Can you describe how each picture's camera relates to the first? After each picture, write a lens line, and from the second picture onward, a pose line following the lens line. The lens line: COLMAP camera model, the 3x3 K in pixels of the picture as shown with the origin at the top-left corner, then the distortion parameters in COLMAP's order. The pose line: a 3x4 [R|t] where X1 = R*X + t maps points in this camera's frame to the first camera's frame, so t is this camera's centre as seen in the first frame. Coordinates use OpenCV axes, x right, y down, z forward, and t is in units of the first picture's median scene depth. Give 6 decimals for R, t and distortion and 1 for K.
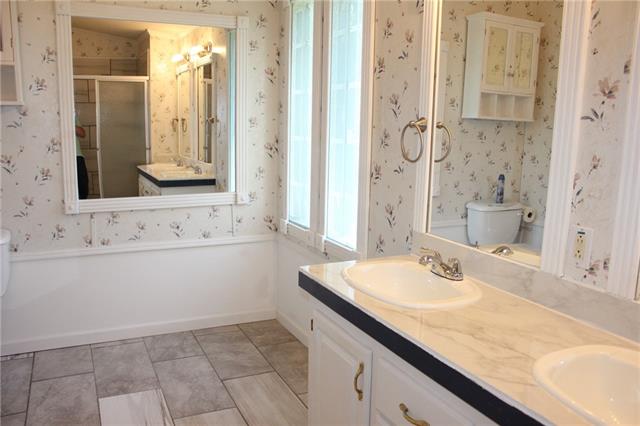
lens RADIAL K [[536.3, 0, 320.0], [0, 536.3, 213.0], [0, 0, 1]] dist [-0.163958, 0.185366]
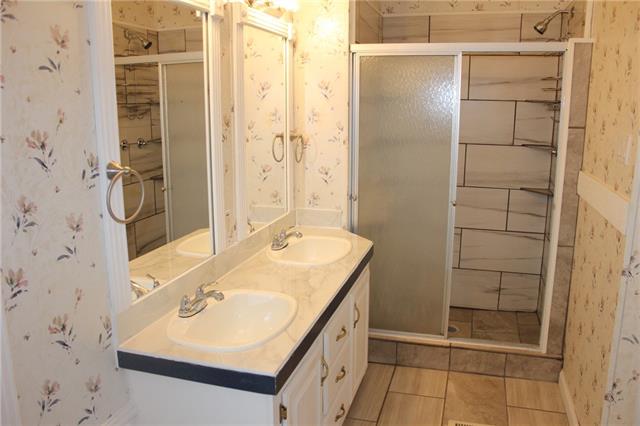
lens RADIAL K [[536.3, 0, 320.0], [0, 536.3, 213.0], [0, 0, 1]] dist [-0.163958, 0.185366]
pose [[-0.743999, -0.155526, 0.649828, -0.690534], [0.099939, 0.935693, 0.338364, -0.453901], [-0.660664, 0.316686, -0.680612, 1.825579]]
